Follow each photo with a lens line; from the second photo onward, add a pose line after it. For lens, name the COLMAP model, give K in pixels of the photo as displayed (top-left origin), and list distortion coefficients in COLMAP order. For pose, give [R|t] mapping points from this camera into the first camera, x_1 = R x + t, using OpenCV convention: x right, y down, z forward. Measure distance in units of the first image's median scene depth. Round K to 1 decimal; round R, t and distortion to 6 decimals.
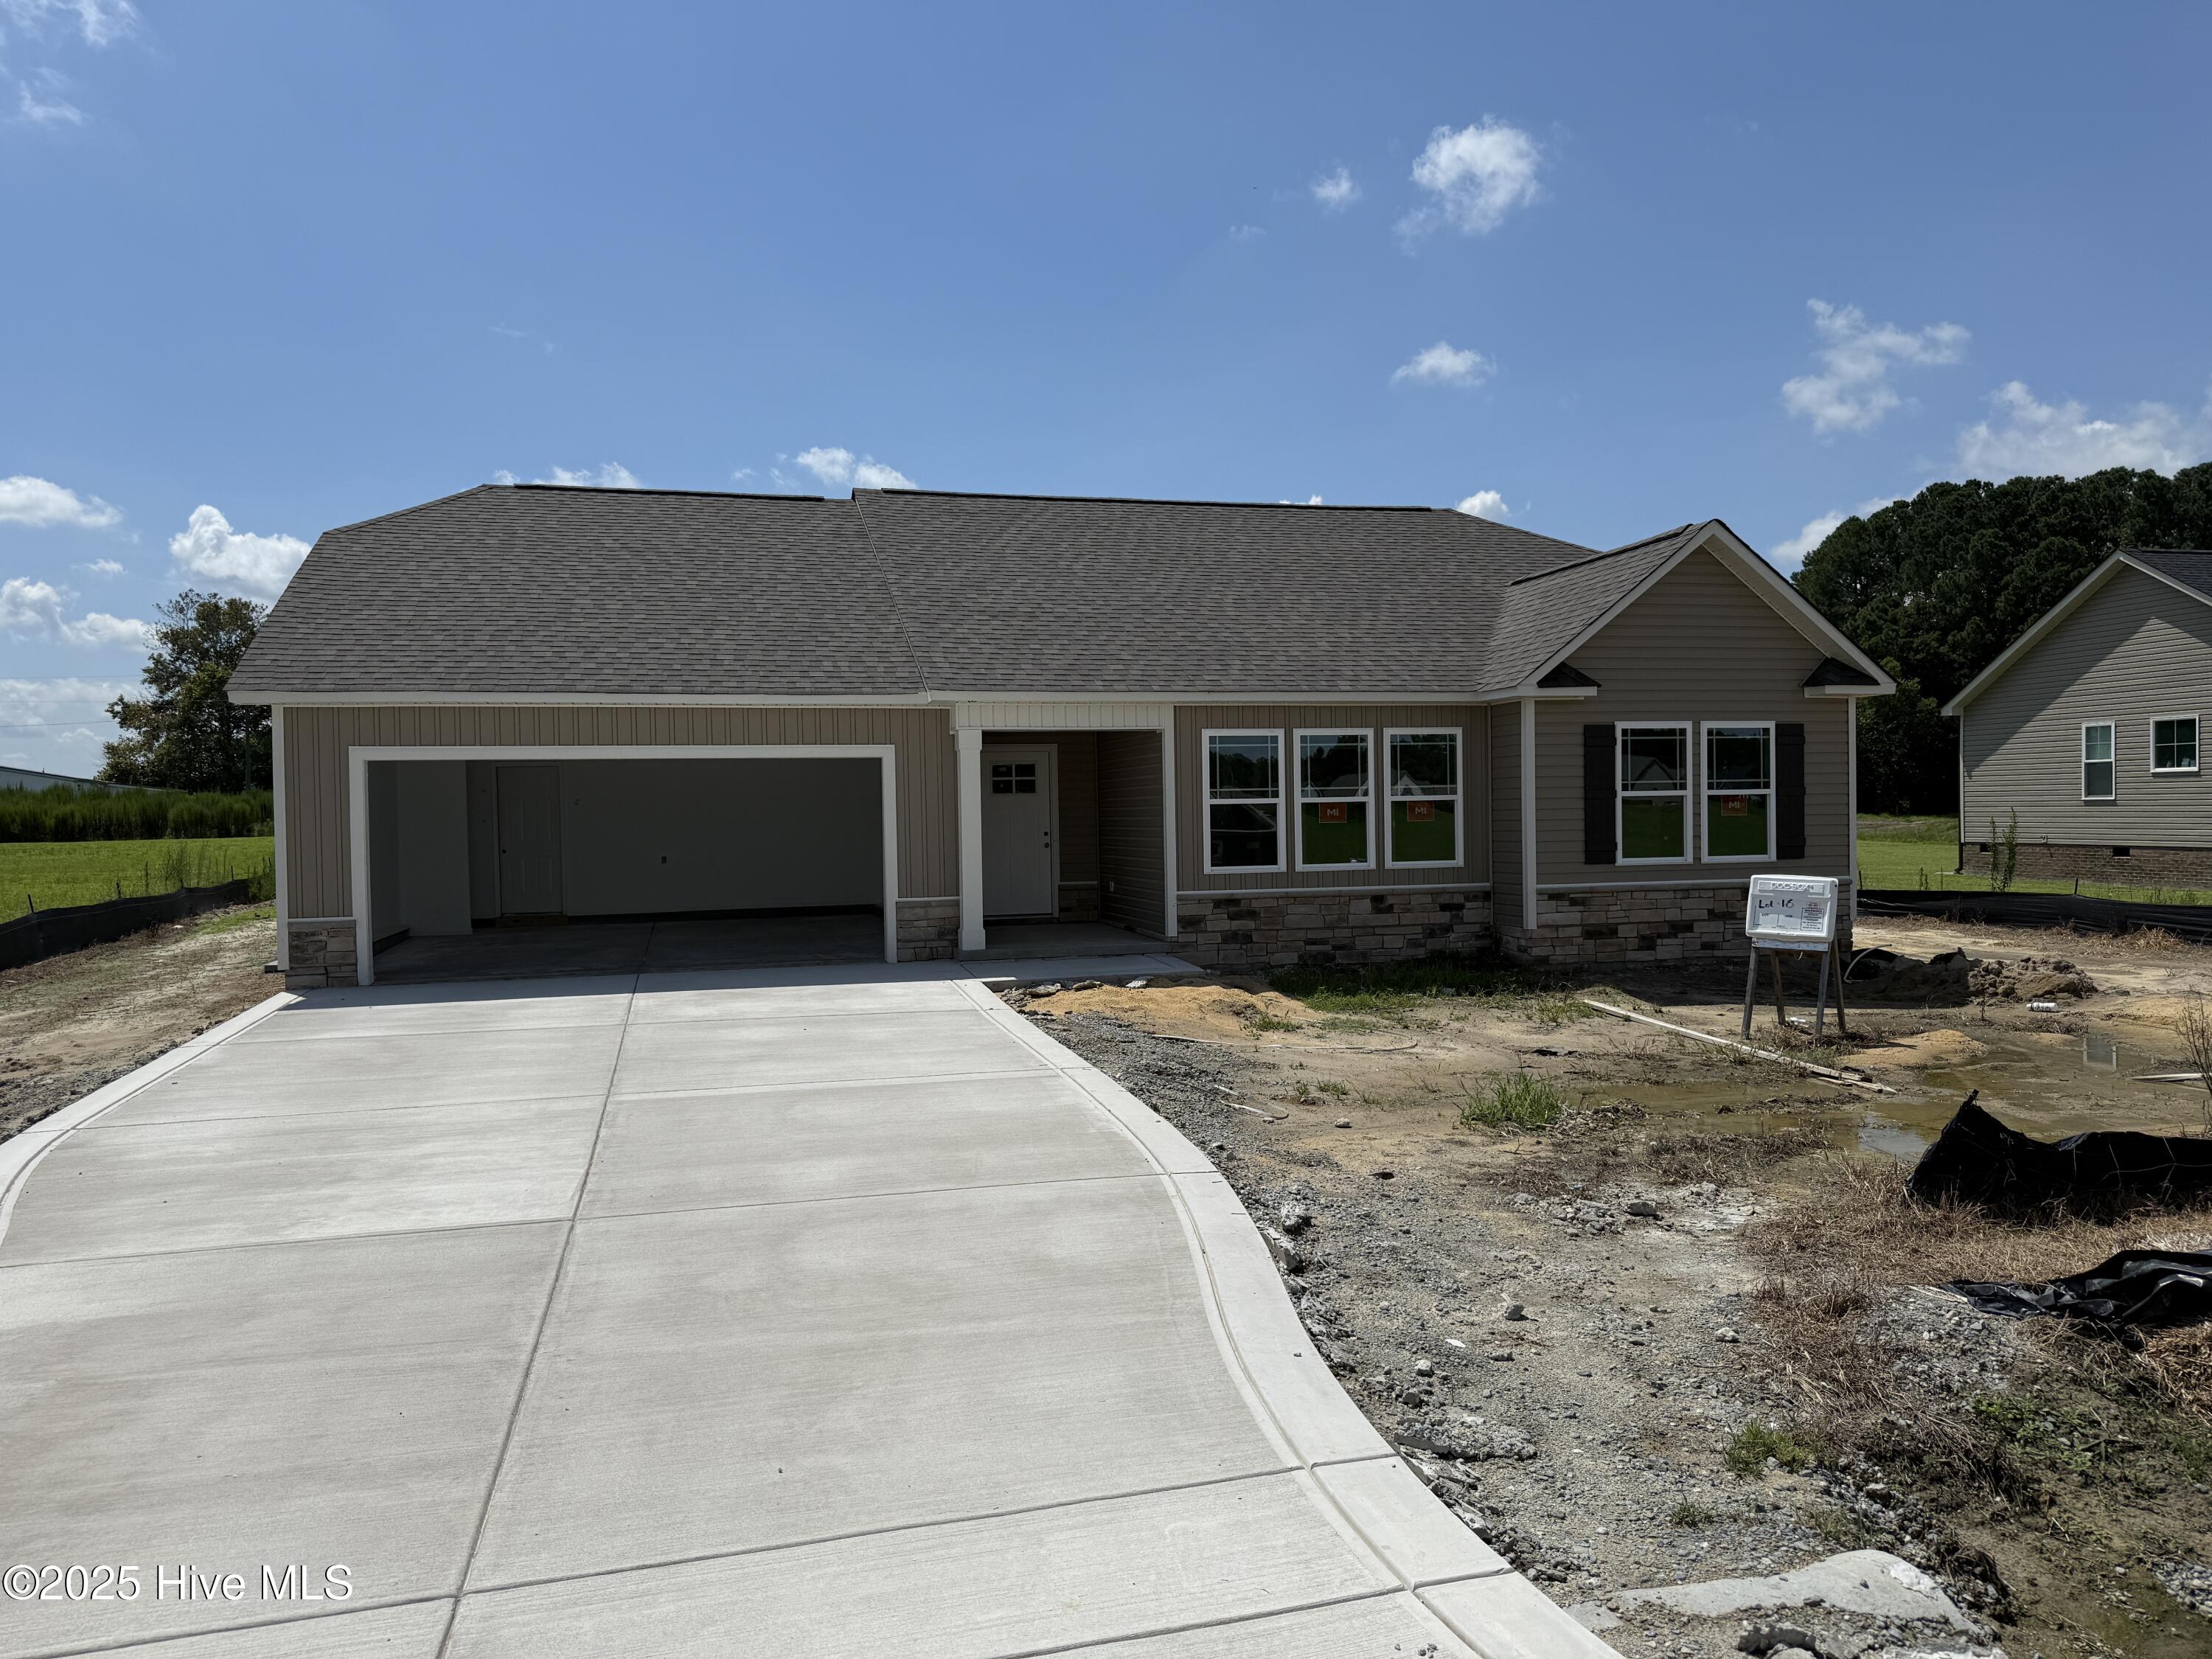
lens RADIAL K [[1504.9, 0, 1092.4], [0, 1504.9, 839.8], [0, 0, 1]] dist [0.148284, -0.239402]
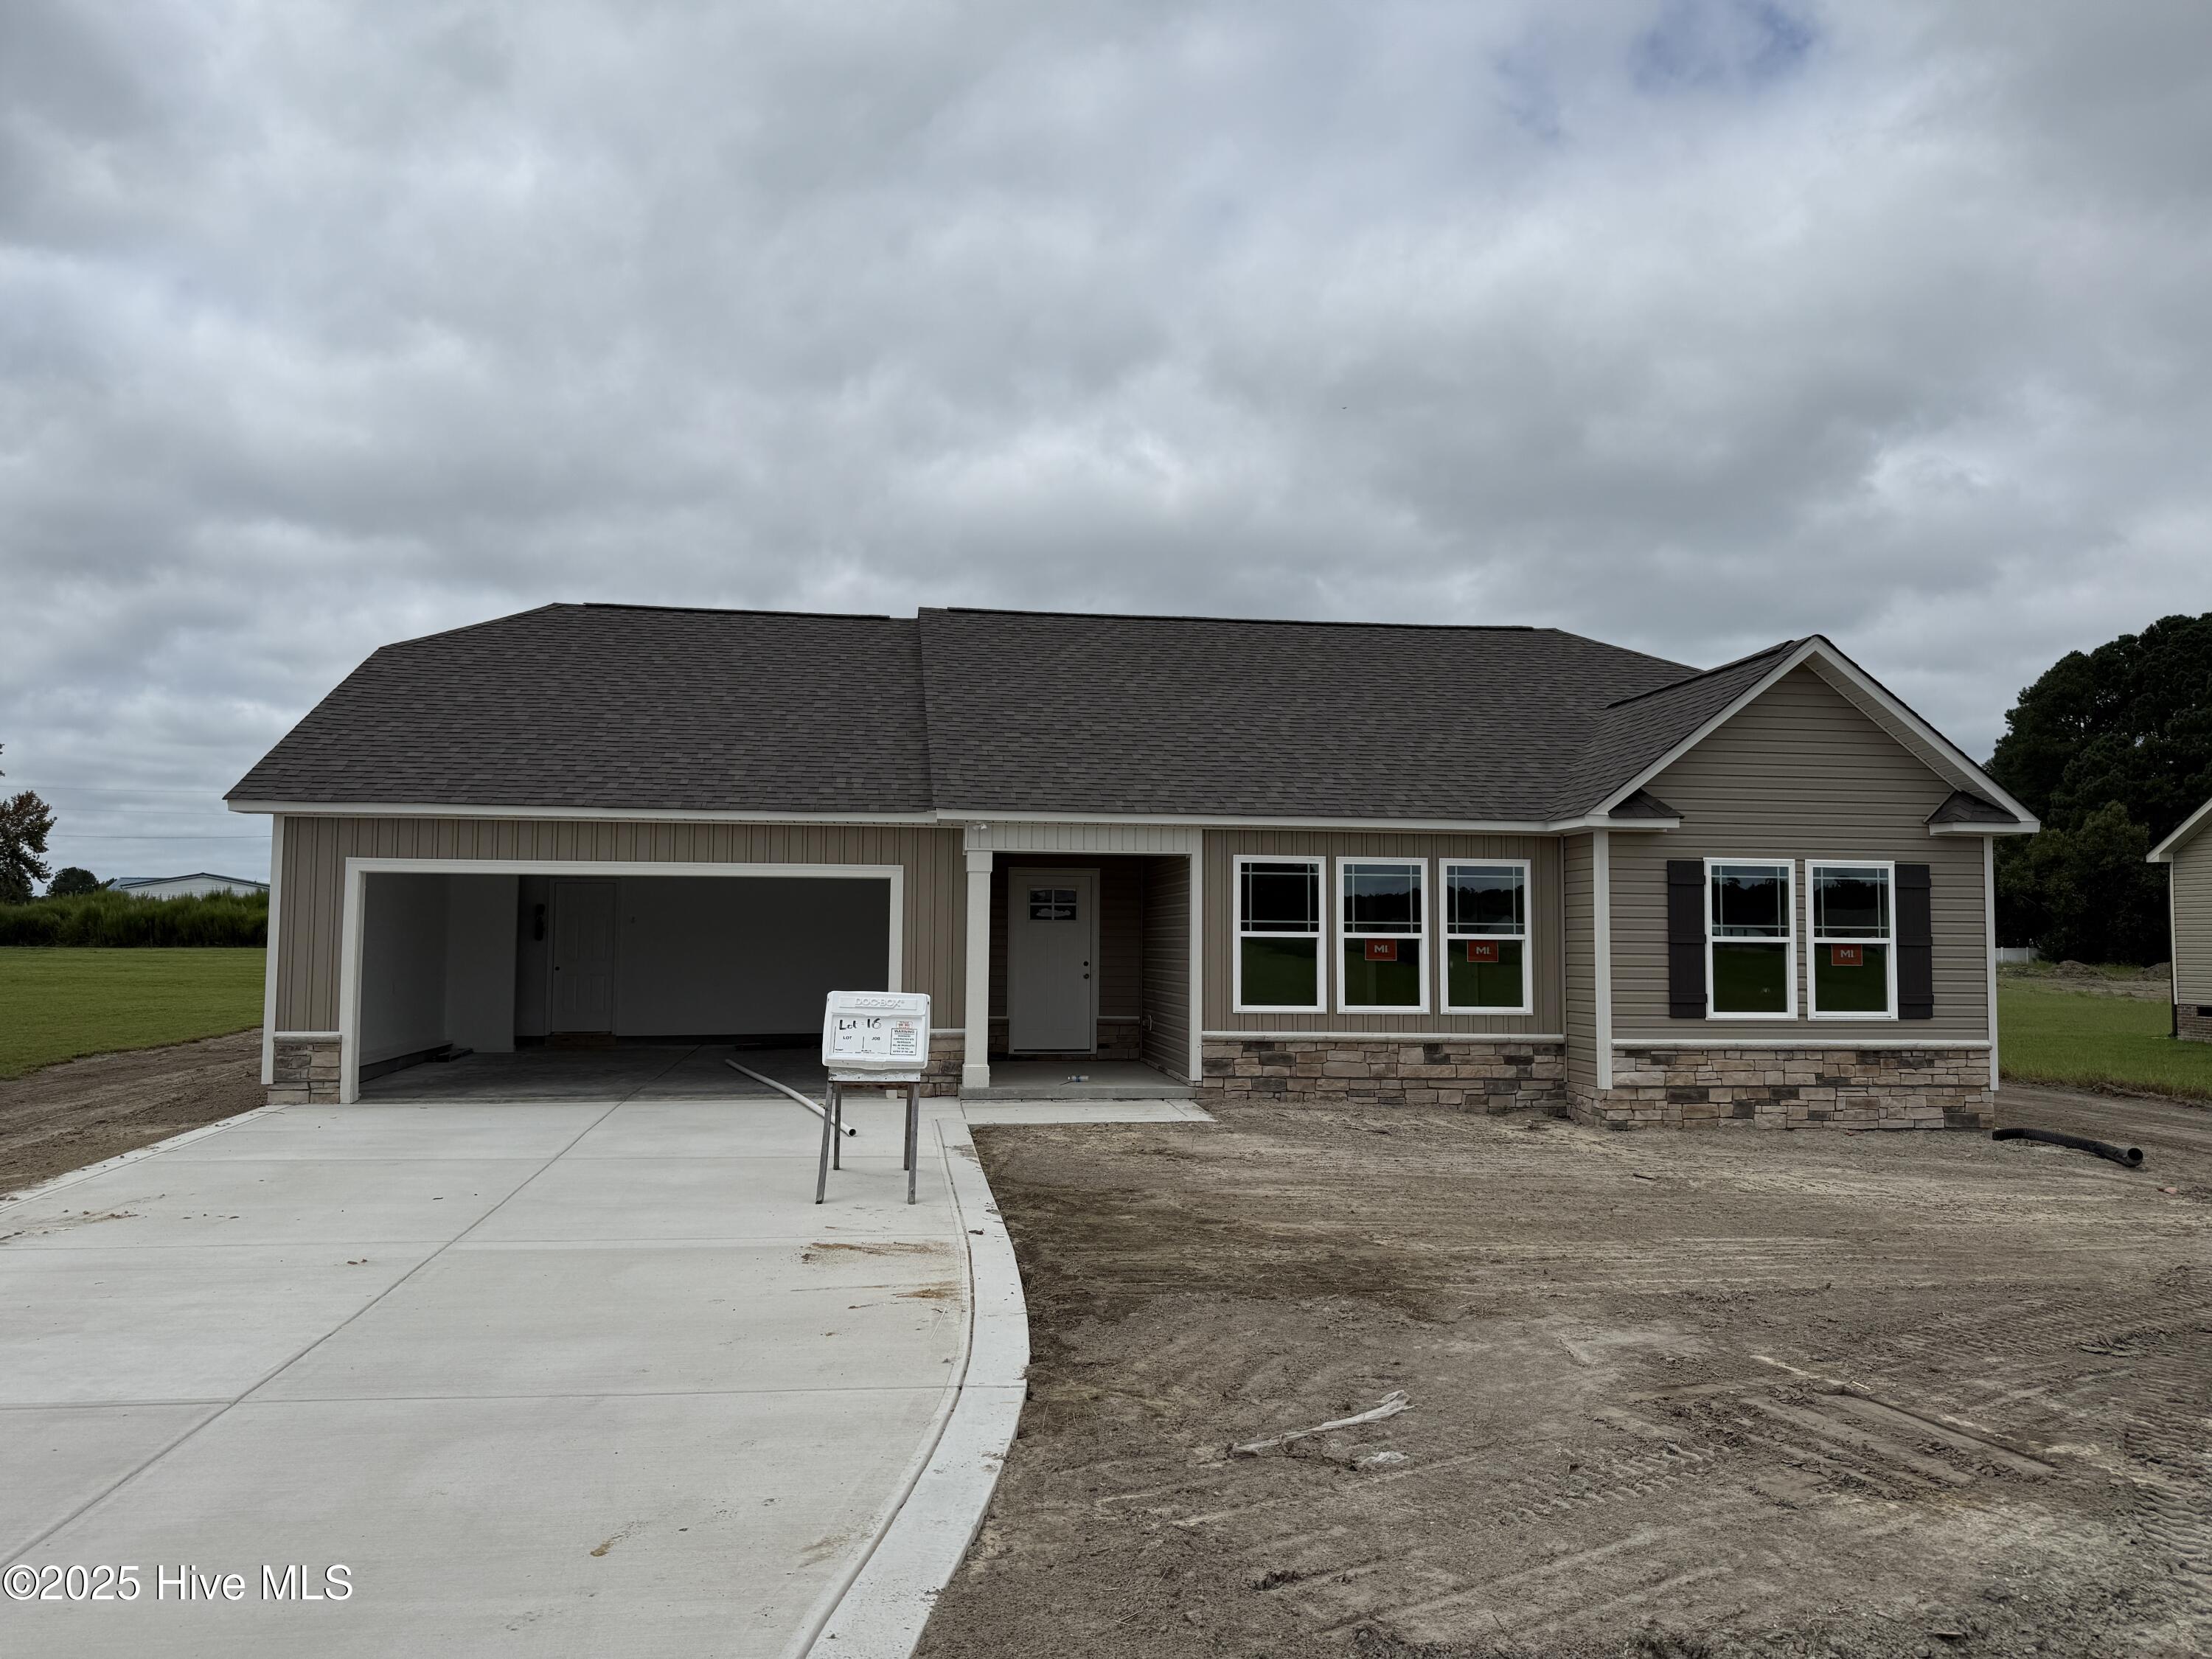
lens RADIAL K [[1504.9, 0, 1092.4], [0, 1504.9, 839.8], [0, 0, 1]] dist [0.148284, -0.239402]
pose [[0.992448, 0.017598, -0.121394, 0.095551], [-0.027857, 0.996132, -0.083331, -0.003122], [0.119458, 0.086084, 0.989100, 0.071875]]
